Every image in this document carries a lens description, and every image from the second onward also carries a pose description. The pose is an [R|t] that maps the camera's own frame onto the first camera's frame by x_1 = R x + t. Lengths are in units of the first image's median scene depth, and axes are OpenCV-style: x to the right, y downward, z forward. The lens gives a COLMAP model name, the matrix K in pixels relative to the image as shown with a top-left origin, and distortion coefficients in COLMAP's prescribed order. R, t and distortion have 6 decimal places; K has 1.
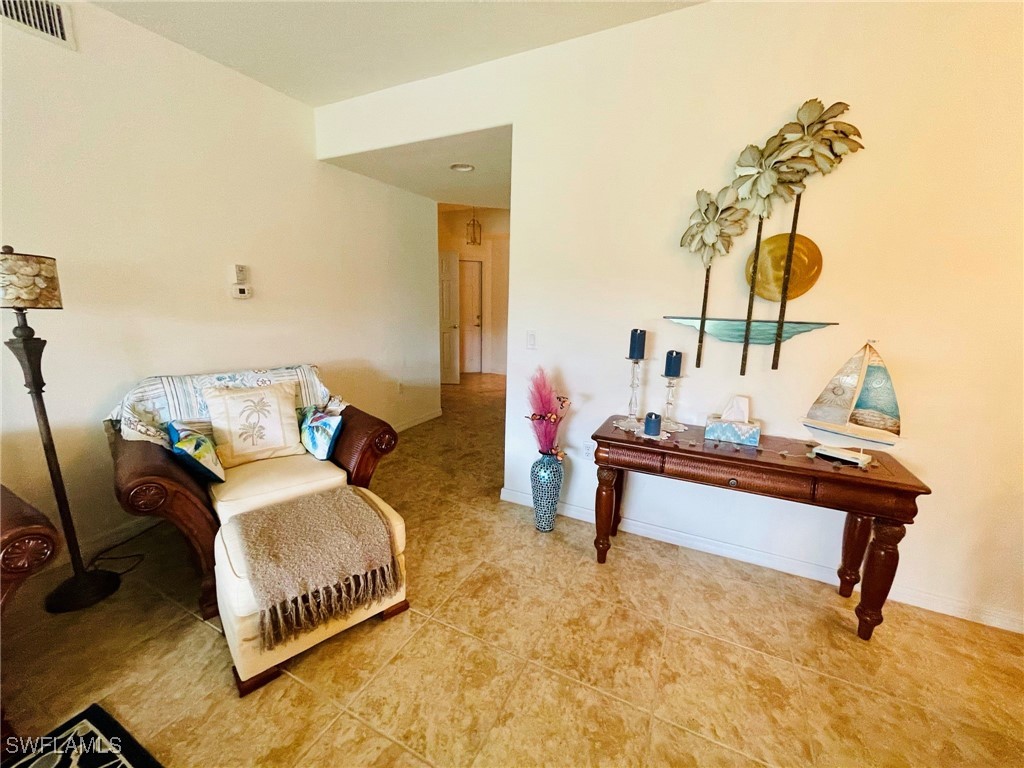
lens RADIAL K [[411.1, 0, 515.7], [0, 411.1, 391.3], [0, 0, 1]] dist [0.000598, 0.000326]
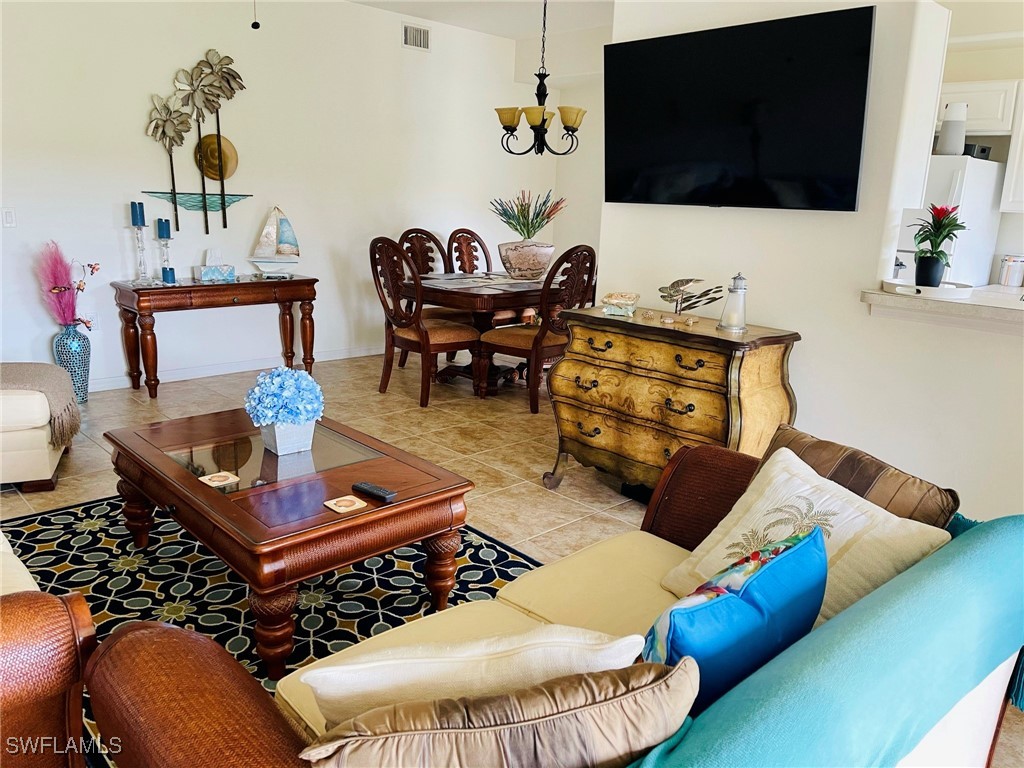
lens RADIAL K [[774.7, 0, 513.1], [0, 774.7, 382.1], [0, 0, 1]] dist [0.002900, -0.002044]
pose [[0.350284, -0.227463, 0.908604, -1.655945], [0.165459, 0.969835, 0.179005, 0.156279], [-0.921914, 0.087634, 0.377353, -0.940961]]
